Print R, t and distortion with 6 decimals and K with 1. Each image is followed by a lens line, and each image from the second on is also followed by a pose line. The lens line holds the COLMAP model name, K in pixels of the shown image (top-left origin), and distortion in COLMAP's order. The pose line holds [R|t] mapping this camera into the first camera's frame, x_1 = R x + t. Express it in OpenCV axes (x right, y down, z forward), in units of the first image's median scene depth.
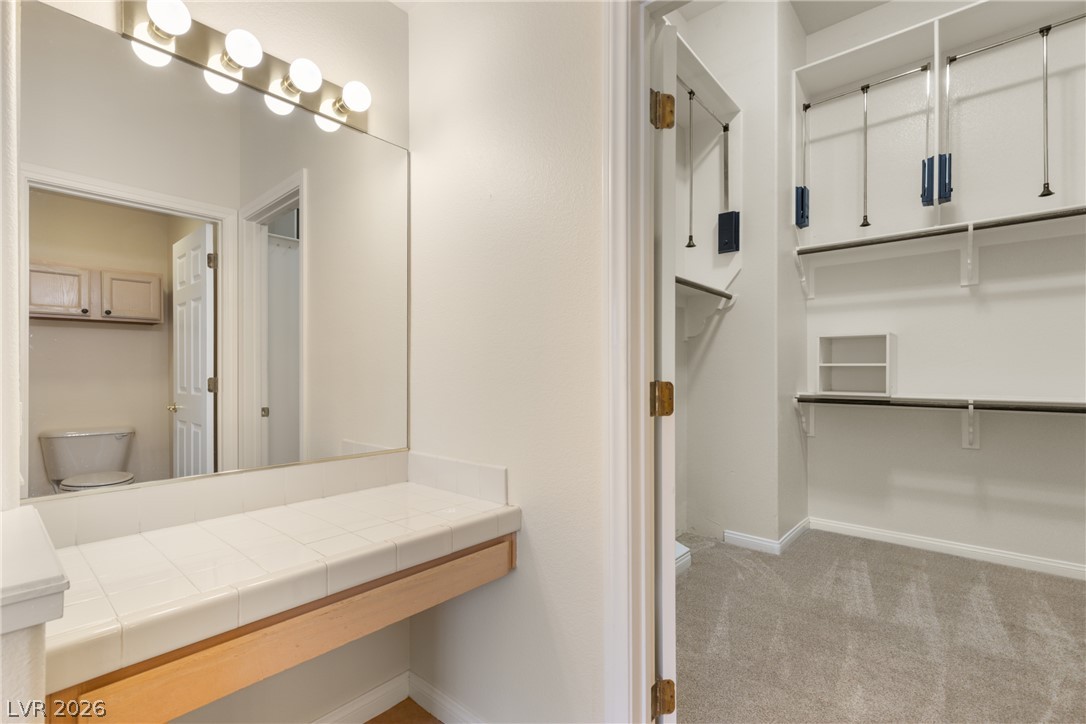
lens RADIAL K [[488.4, 0, 545.8], [0, 488.4, 370.3], [0, 0, 1]] dist [0.010942, -0.002205]
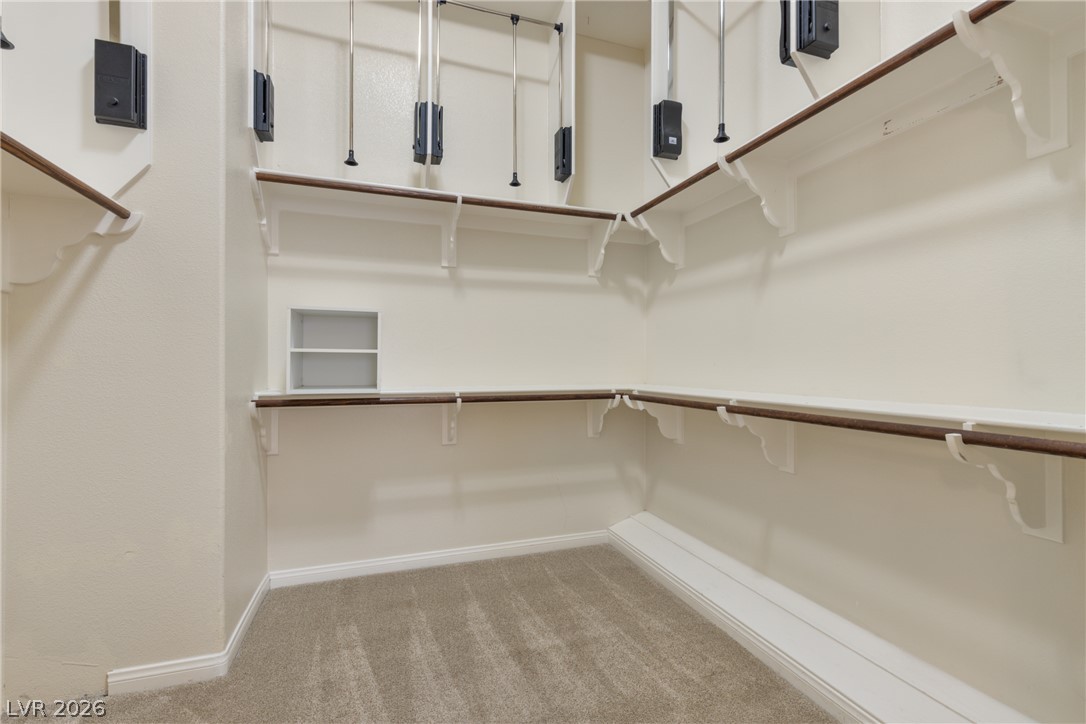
lens RADIAL K [[488.4, 0, 547.5], [0, 488.4, 362.2], [0, 0, 1]] dist [0.010942, -0.002205]
pose [[0.496316, 0.001117, 0.868141, 0.157669], [-0.006403, 0.999977, 0.002374, 0.001493], [-0.868118, -0.006737, 0.496312, 0.379308]]
